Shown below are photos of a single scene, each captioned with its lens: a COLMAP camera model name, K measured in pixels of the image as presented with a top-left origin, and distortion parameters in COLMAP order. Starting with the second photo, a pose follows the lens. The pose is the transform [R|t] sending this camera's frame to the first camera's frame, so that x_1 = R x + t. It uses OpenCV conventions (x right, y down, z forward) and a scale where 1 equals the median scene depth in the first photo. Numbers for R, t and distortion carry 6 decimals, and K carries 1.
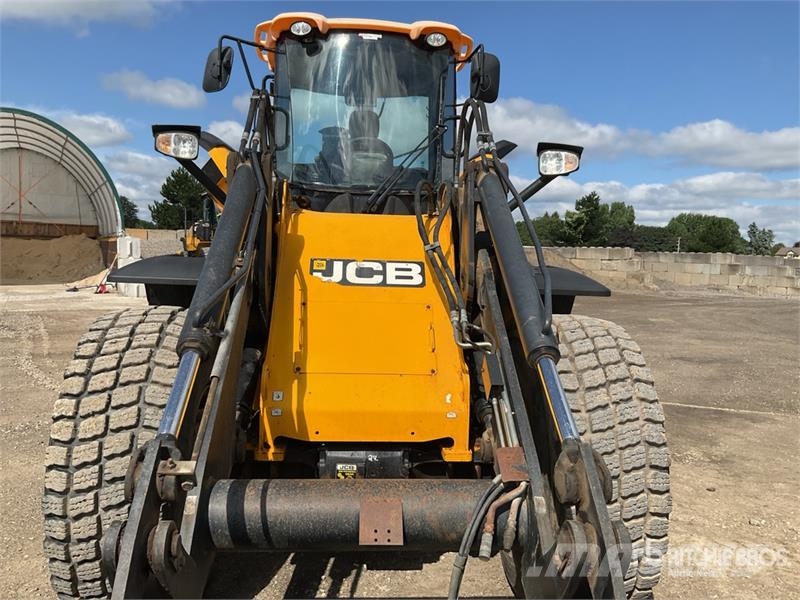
lens RADIAL K [[657.3, 0, 390.6], [0, 657.3, 301.2], [0, 0, 1]] dist [0.064987, -0.112993]
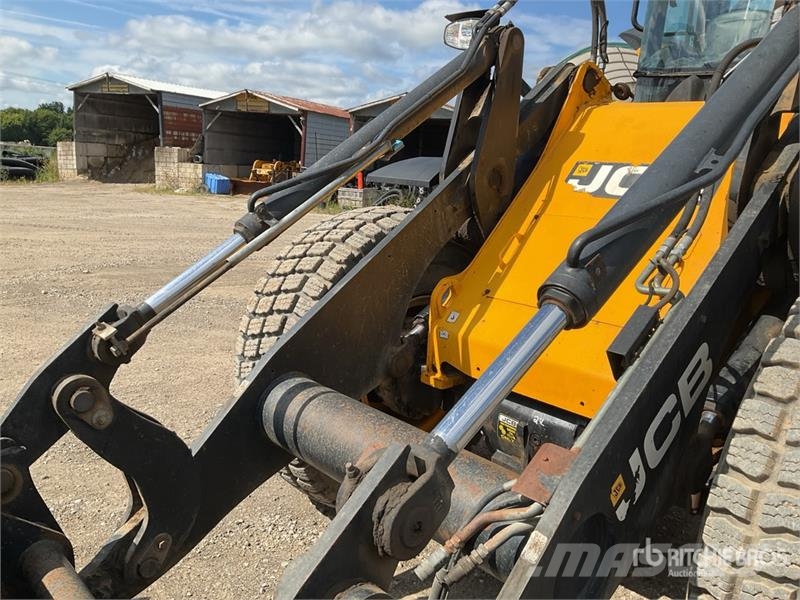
lens RADIAL K [[657.3, 0, 390.6], [0, 657.3, 301.2], [0, 0, 1]] dist [0.064987, -0.112993]
pose [[0.624354, 0.164815, -0.763556, 0.422122], [-0.085516, 0.986034, 0.142912, 0.006004], [0.776446, -0.023932, 0.629729, 0.379981]]
